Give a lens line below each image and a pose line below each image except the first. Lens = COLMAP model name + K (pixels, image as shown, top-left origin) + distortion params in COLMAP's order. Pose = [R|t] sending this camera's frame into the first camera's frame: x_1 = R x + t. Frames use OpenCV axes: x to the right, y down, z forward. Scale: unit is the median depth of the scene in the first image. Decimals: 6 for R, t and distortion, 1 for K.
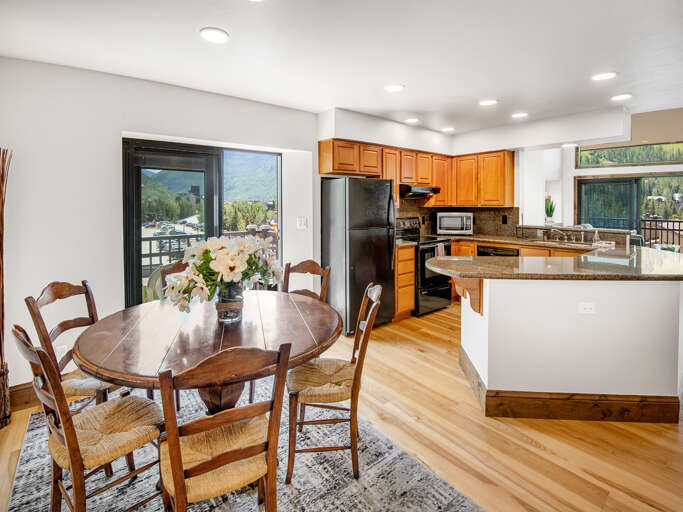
lens RADIAL K [[436.0, 0, 341.4], [0, 436.0, 235.2], [0, 0, 1]] dist [-0.001203, -0.065038]
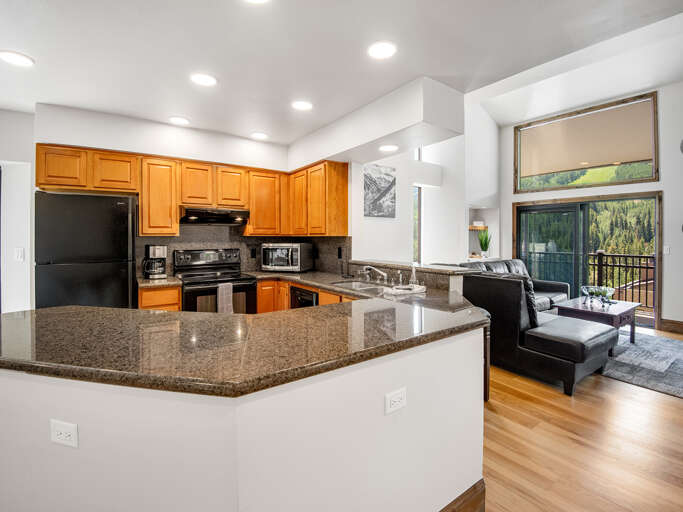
lens RADIAL K [[436.0, 0, 341.4], [0, 436.0, 235.2], [0, 0, 1]] dist [-0.001203, -0.065038]
pose [[0.997107, 0.005516, -0.075814, 0.432080], [-0.011576, 0.996750, -0.079724, -0.005176], [0.075127, 0.080371, 0.993930, 0.233840]]
